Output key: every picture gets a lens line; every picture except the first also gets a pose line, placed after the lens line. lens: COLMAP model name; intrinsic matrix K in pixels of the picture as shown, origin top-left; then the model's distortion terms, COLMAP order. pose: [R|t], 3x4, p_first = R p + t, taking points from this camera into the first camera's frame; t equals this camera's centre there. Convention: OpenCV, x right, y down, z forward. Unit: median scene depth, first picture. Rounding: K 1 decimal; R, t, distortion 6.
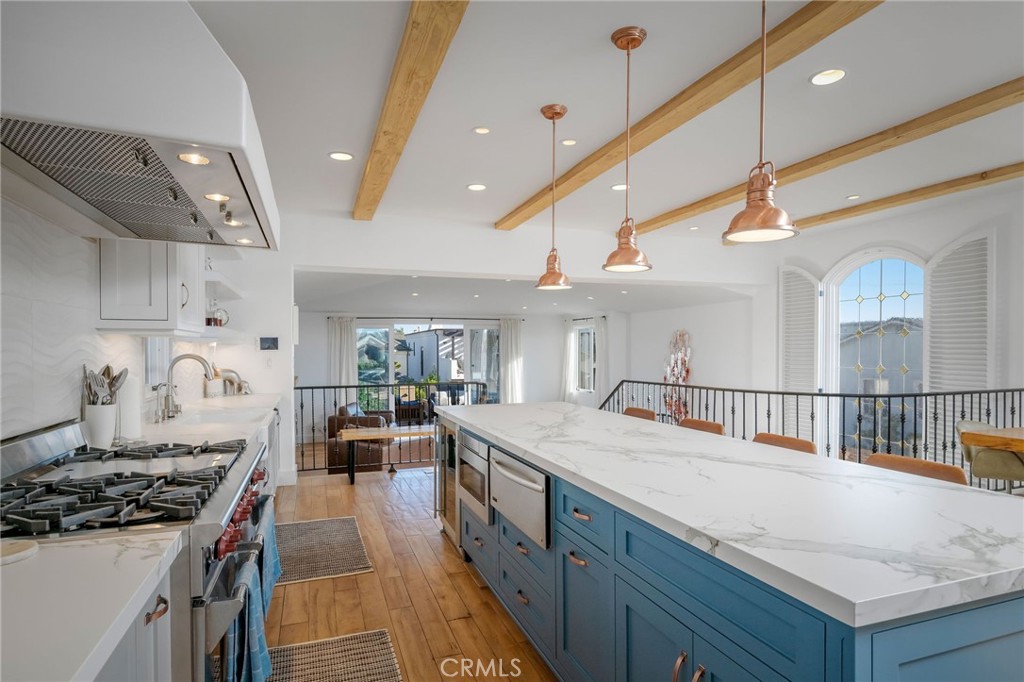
lens RADIAL K [[543.0, 0, 519.6], [0, 543.0, 354.4], [0, 0, 1]] dist [-0.008344, 0.001418]
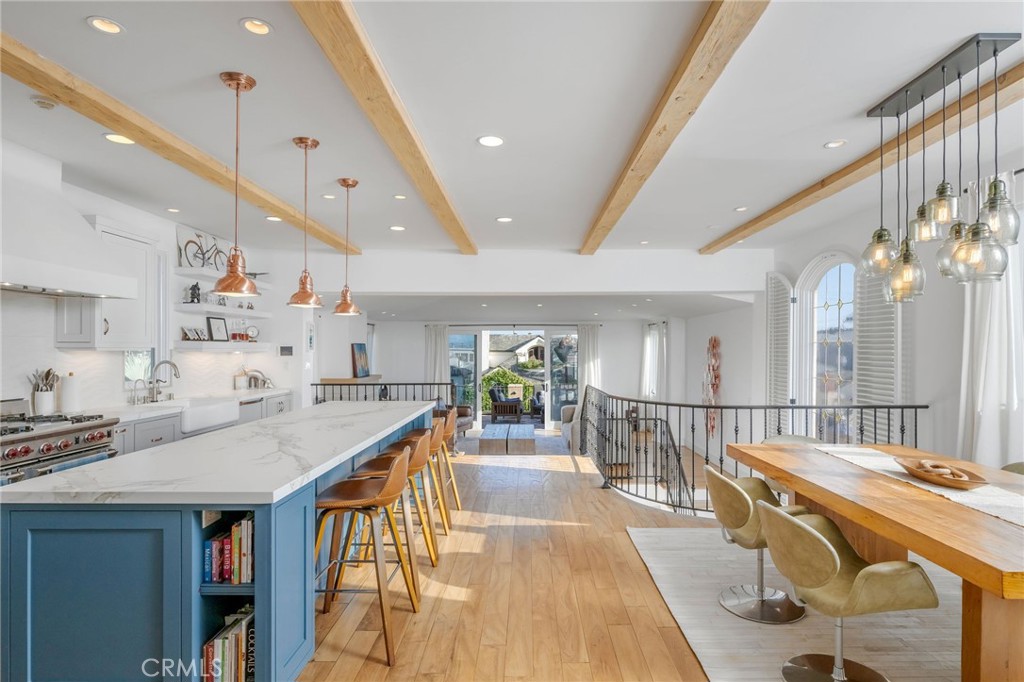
lens RADIAL K [[543.0, 0, 566.3], [0, 543.0, 349.0], [0, 0, 1]] dist [-0.008344, 0.001418]
pose [[0.949606, 0.004152, -0.313420, 0.590495], [-0.006865, 0.999948, -0.007555, -0.018193], [0.313372, 0.009326, 0.949585, -0.059996]]
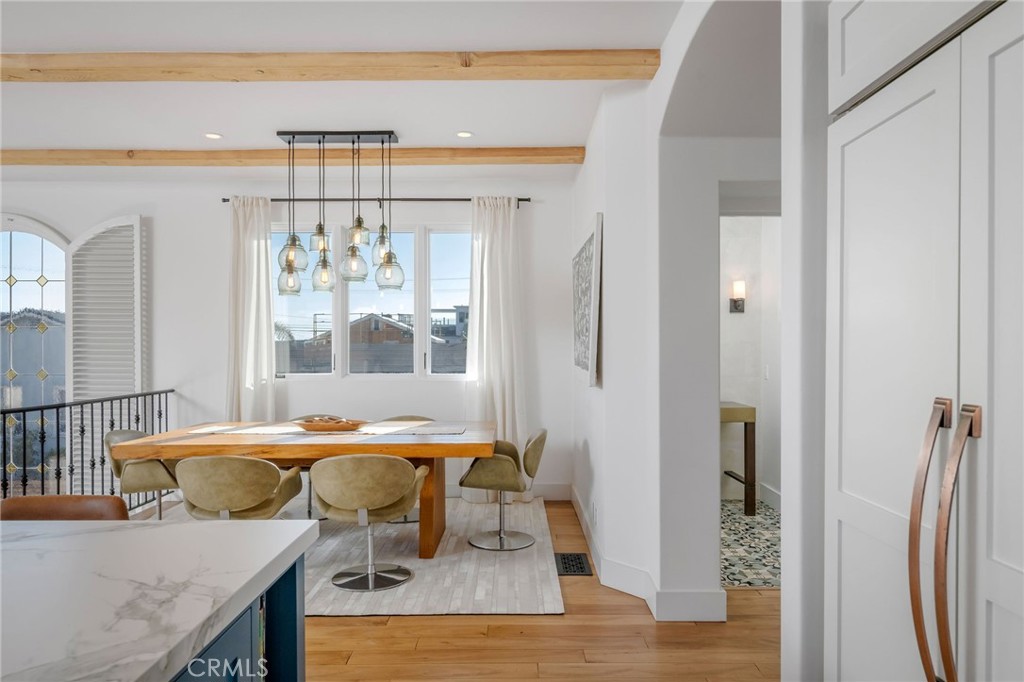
lens RADIAL K [[661.9, 0, 516.0], [0, 661.9, 351.7], [0, 0, 1]] dist [-0.011902, 0.011633]
pose [[0.323695, -0.007742, 0.946130, 0.024517], [0.012513, 0.999914, 0.003902, -0.000891], [-0.946079, 0.010576, 0.323764, 0.036728]]
